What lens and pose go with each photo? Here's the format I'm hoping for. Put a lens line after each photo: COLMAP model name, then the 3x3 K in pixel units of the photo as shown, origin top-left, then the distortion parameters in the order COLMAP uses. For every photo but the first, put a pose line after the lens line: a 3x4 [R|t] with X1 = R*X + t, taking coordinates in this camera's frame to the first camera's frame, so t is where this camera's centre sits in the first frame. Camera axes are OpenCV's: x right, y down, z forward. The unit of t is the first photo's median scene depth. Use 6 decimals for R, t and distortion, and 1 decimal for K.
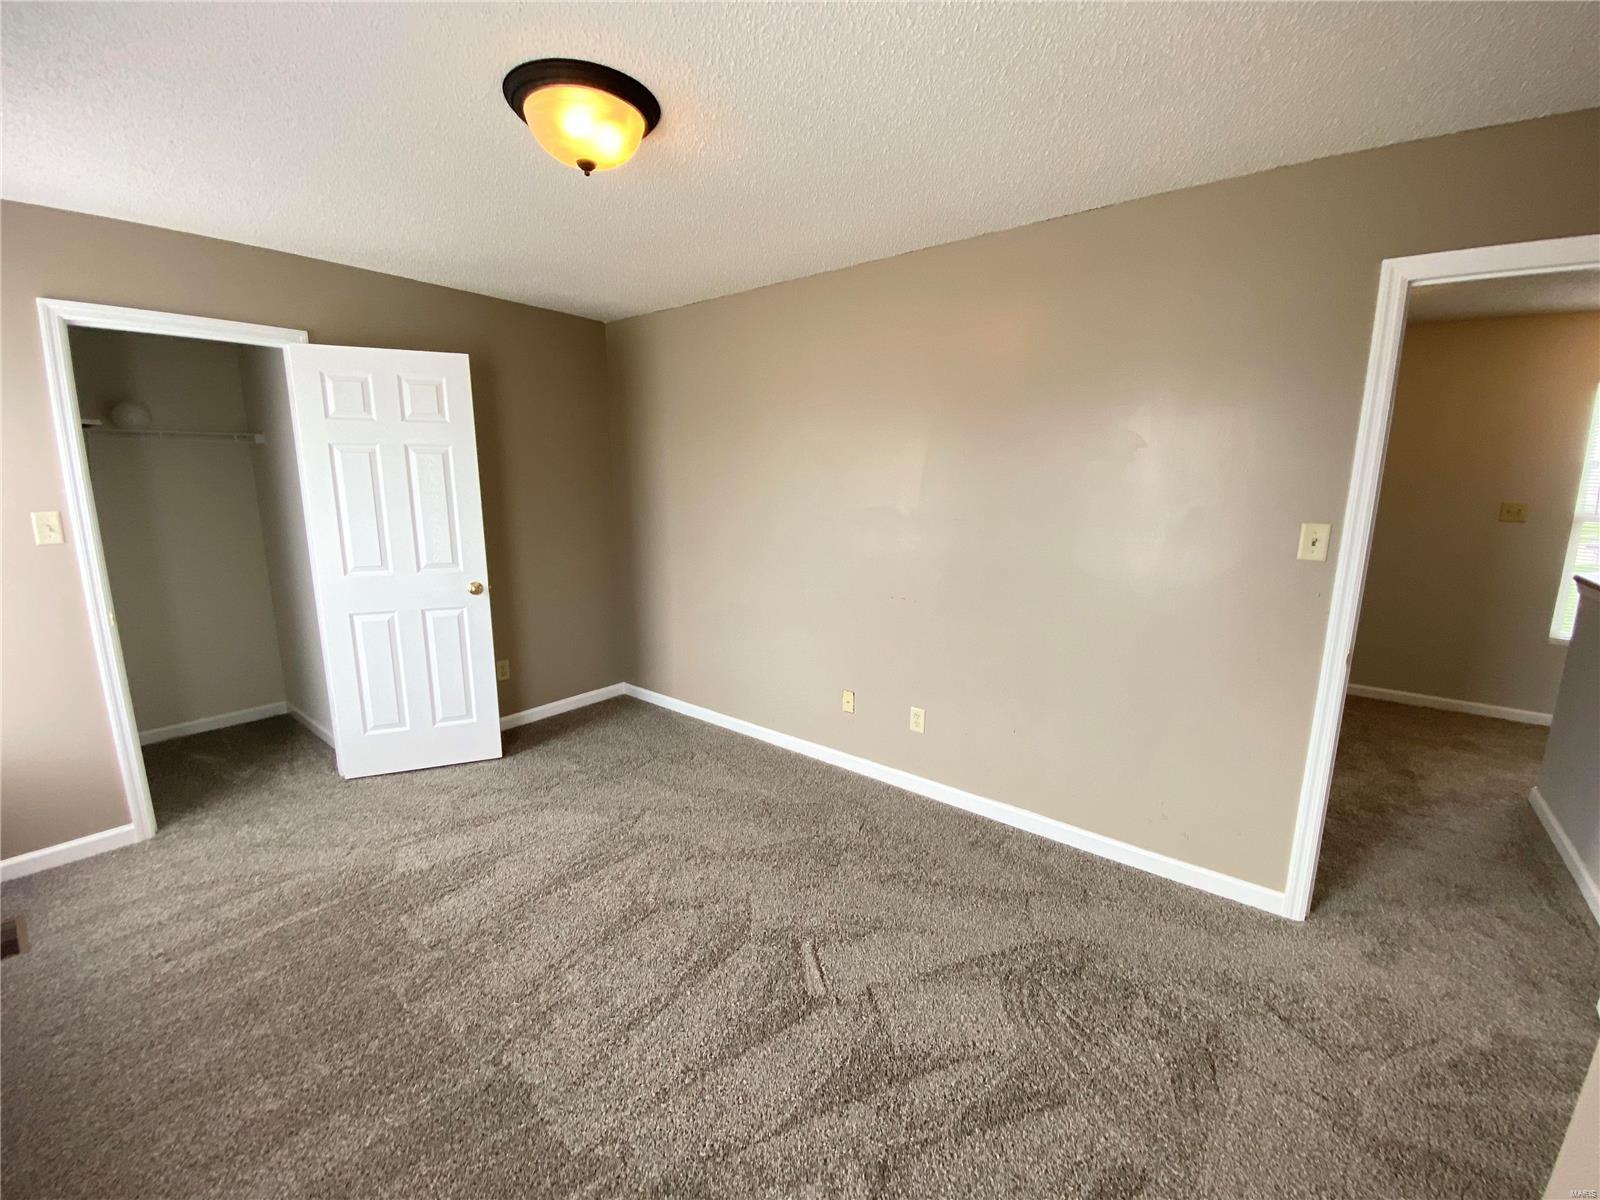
lens RADIAL K [[667.6, 0, 800.0], [0, 667.6, 600.0], [0, 0, 1]] dist [-0.012071, -0.000394]
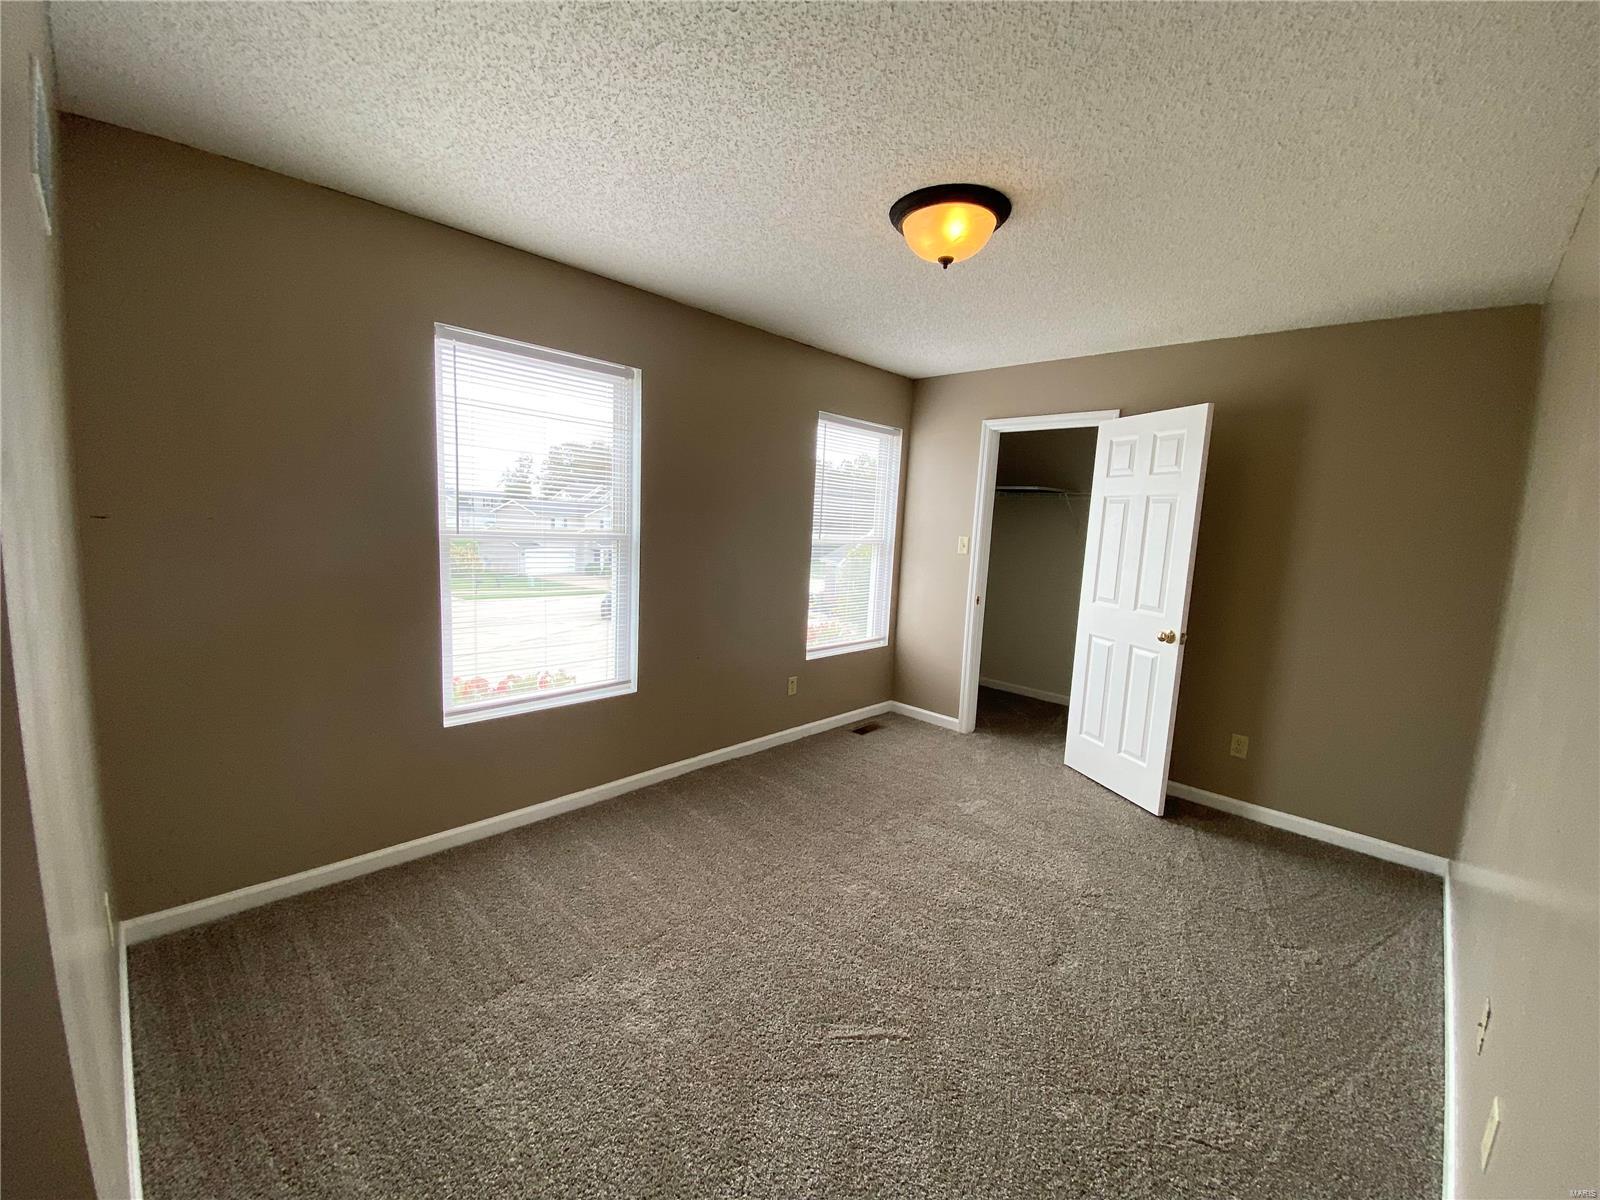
lens RADIAL K [[641.6, 0, 761.1], [0, 641.6, 595.6], [0, 0, 1]] dist [-0.000565, -0.000077]
pose [[-0.143041, 0.113483, -0.983189, 0.545161], [-0.231968, 0.961890, 0.144773, -0.075161], [0.962149, 0.248777, -0.111265, 0.521171]]
